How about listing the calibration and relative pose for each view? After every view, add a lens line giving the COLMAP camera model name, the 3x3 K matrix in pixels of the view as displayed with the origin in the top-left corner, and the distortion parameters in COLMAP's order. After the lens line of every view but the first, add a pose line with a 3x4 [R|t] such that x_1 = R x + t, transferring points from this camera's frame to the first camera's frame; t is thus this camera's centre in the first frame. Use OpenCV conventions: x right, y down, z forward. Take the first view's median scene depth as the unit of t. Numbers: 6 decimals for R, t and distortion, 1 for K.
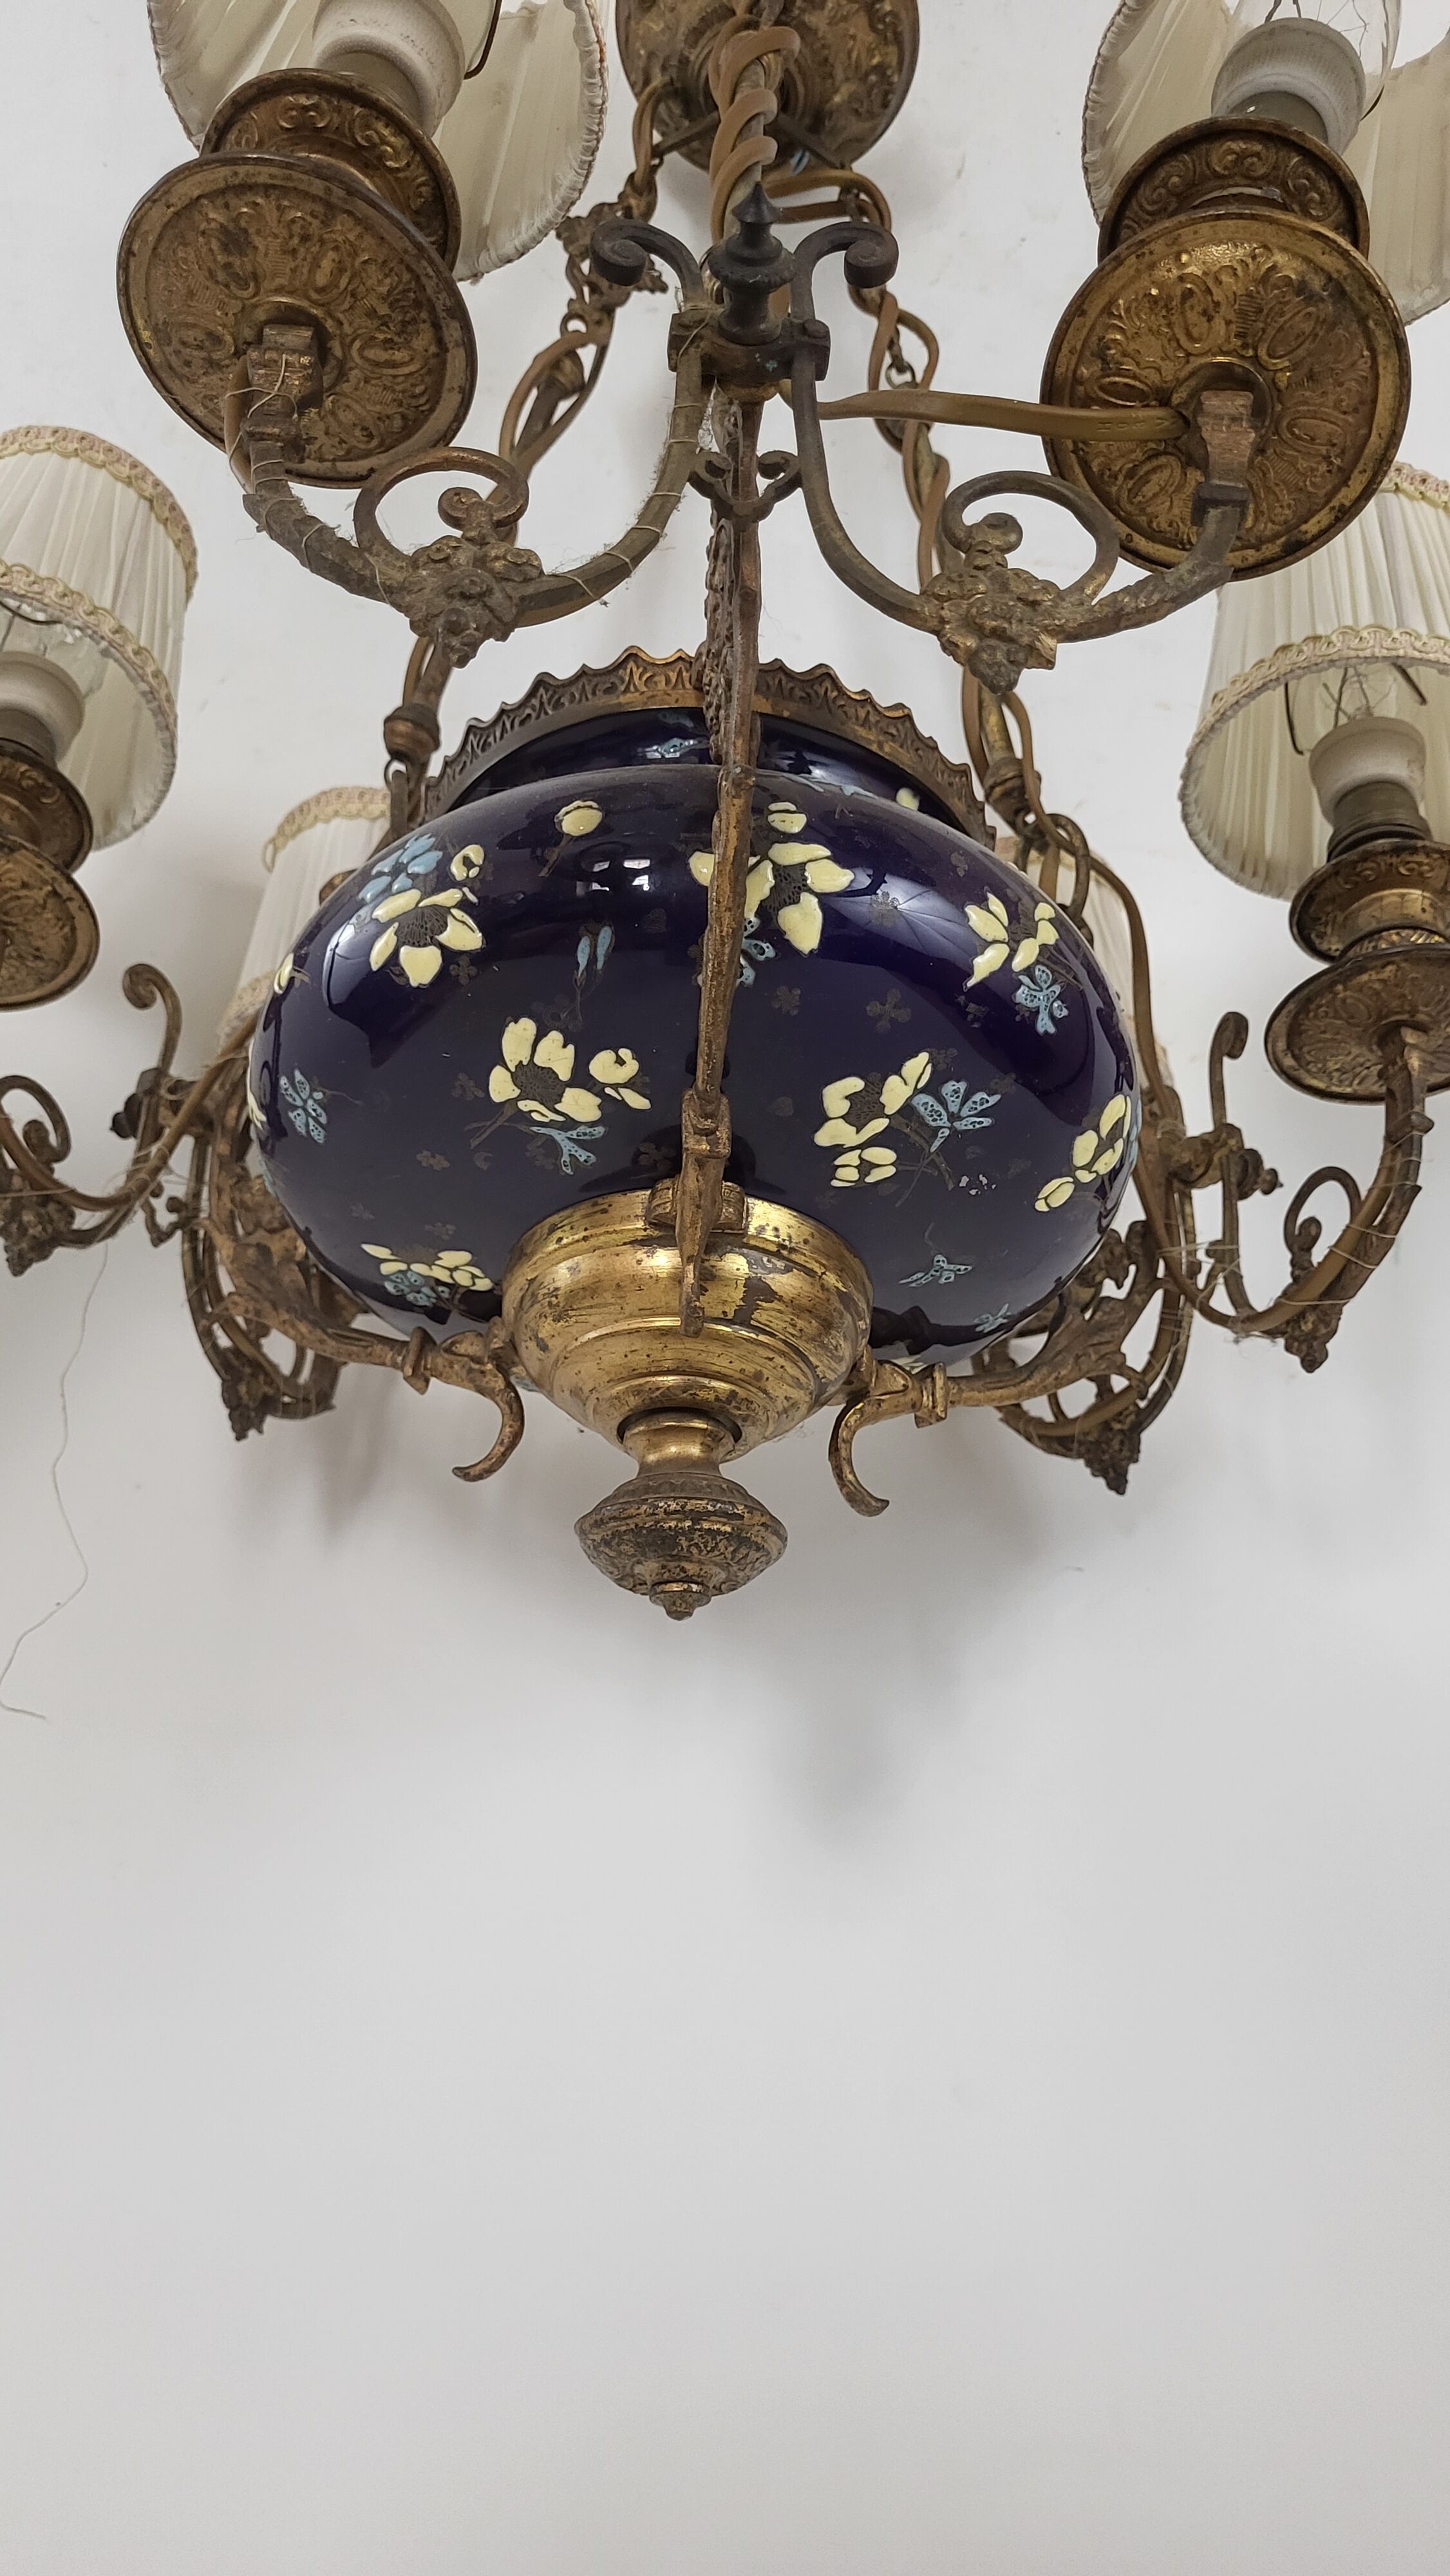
lens RADIAL K [[1984.8, 0, 725.0], [0, 1984.8, 1288.0], [0, 0, 1]] dist [0.002989, 0.053817]
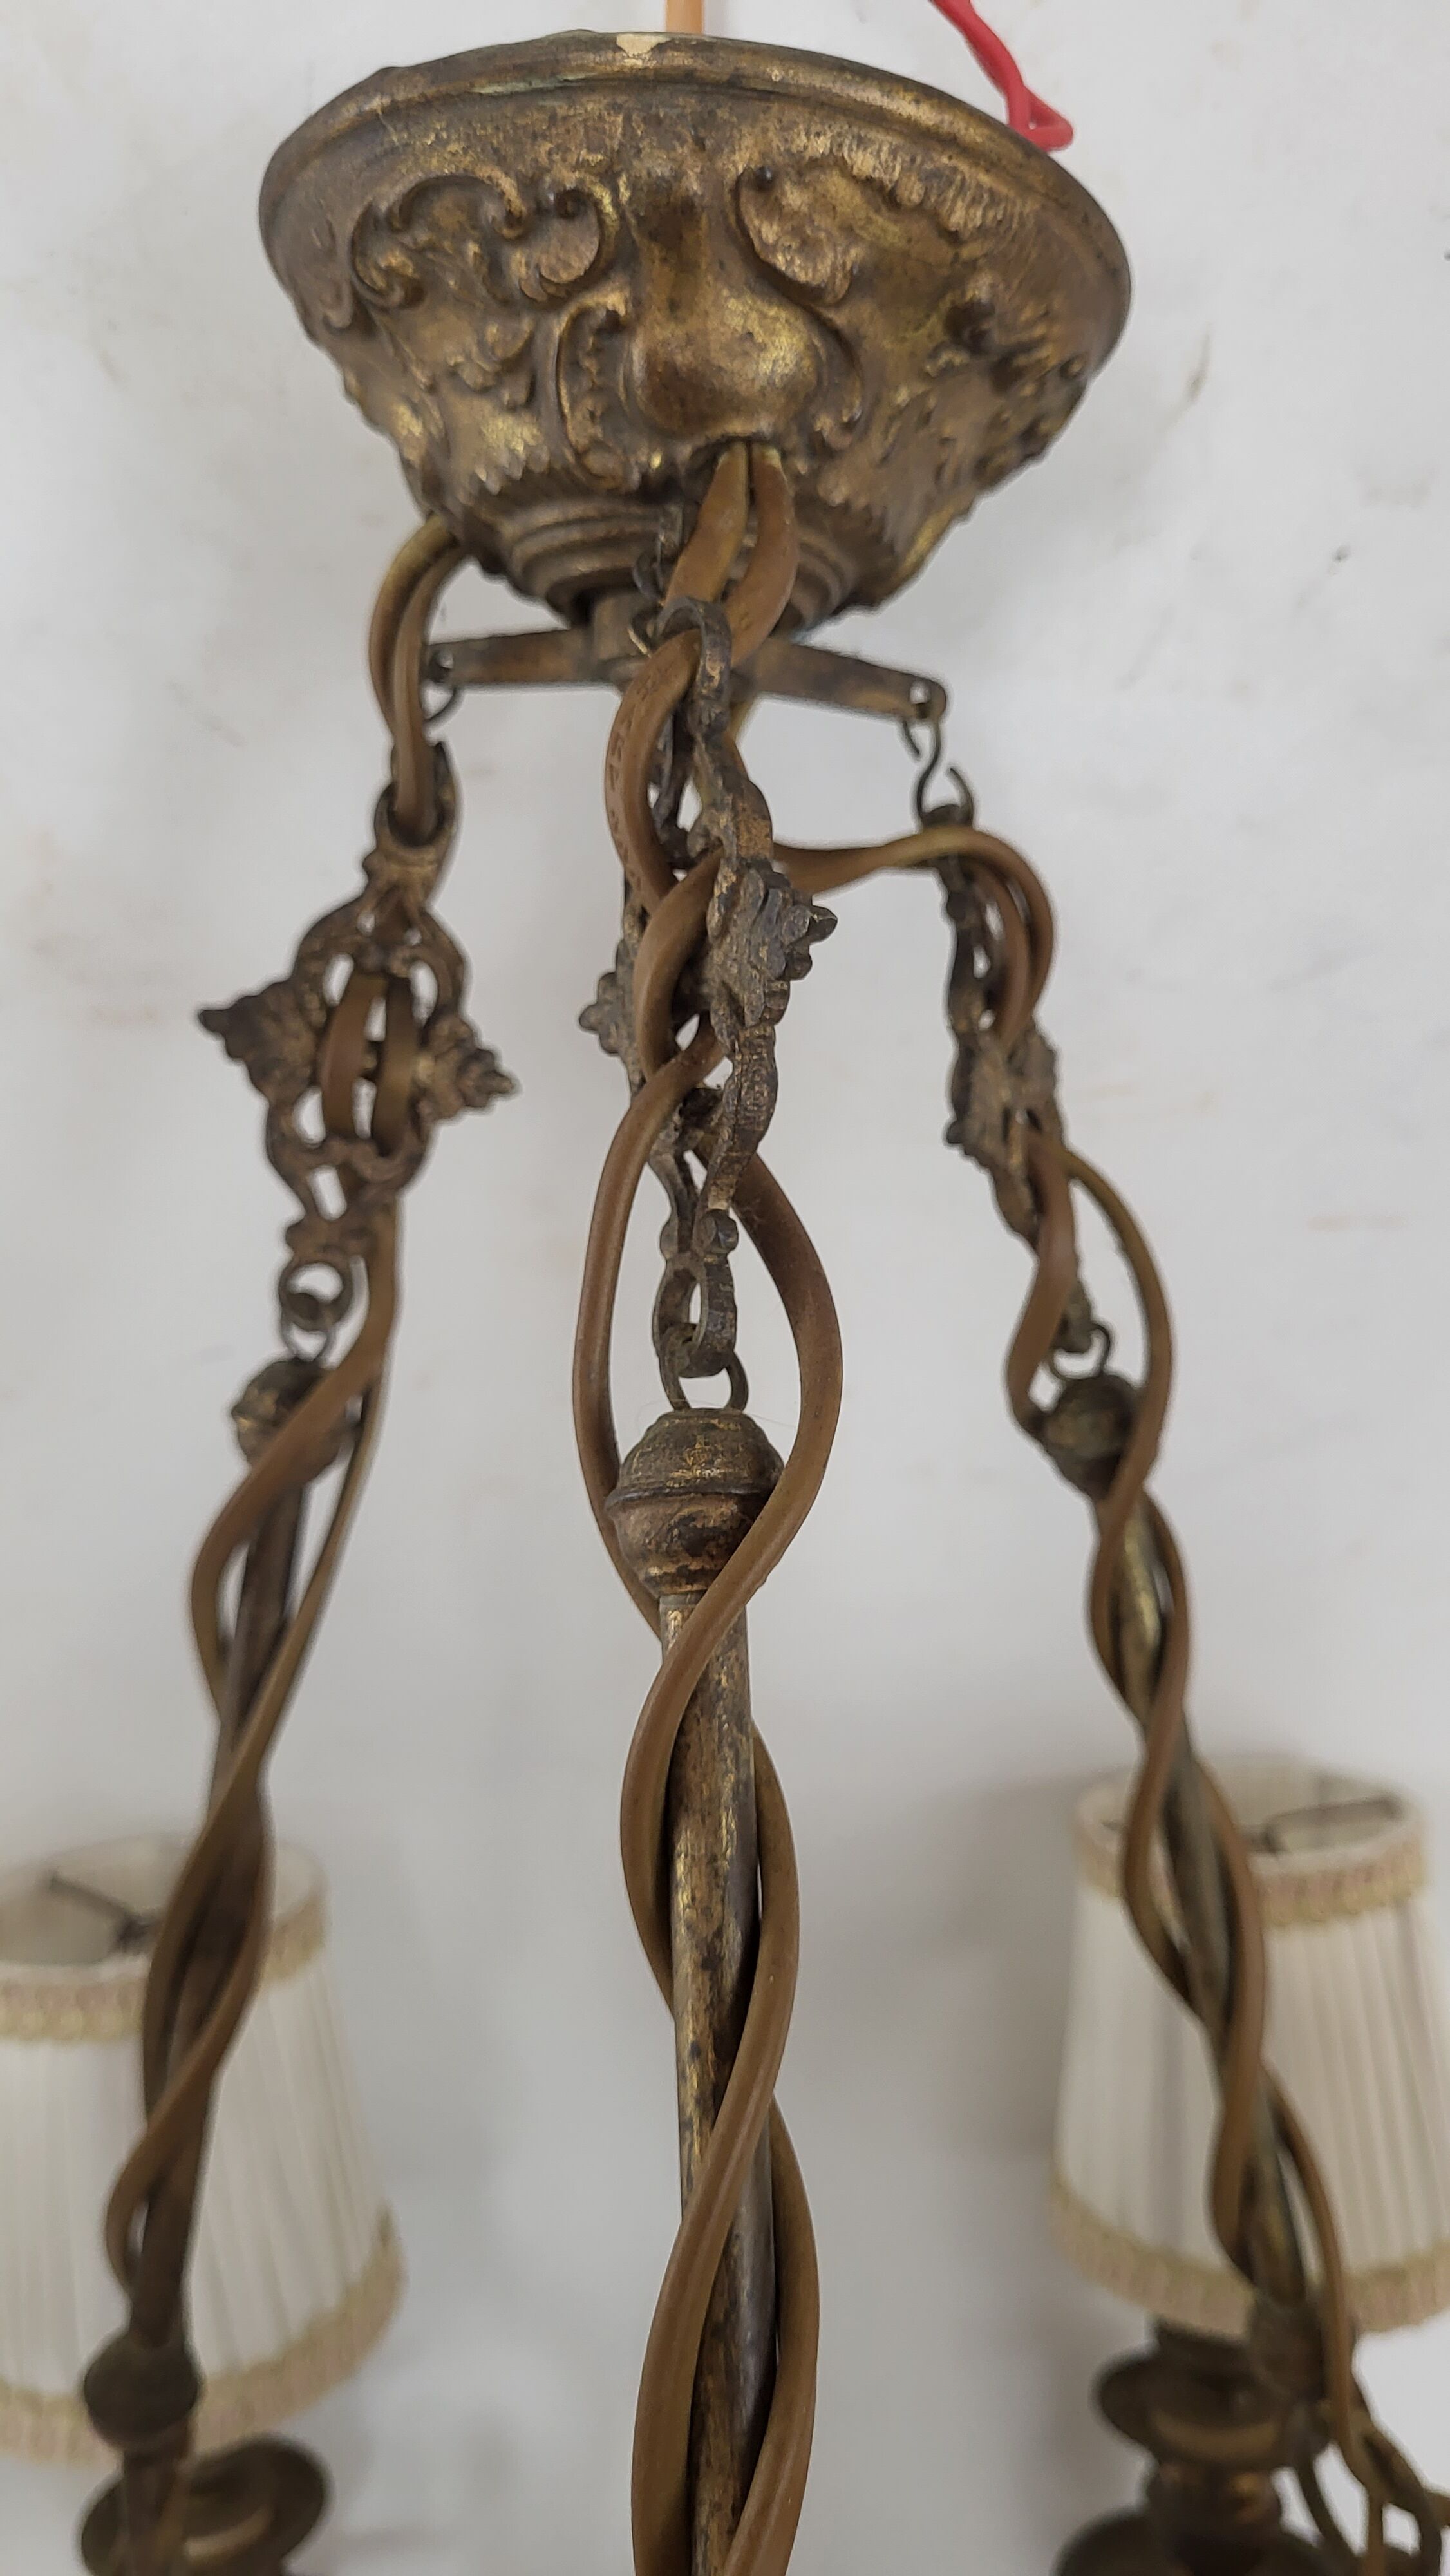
lens RADIAL K [[2029.3, 0, 769.1], [0, 2029.3, 1285.1], [0, 0, 1]] dist [-0.000366, 0.001596]
pose [[0.997566, -0.069389, -0.006835, 0.038510], [0.062297, 0.842978, 0.534329, -1.105166], [-0.031314, -0.533454, 0.845249, 0.985855]]
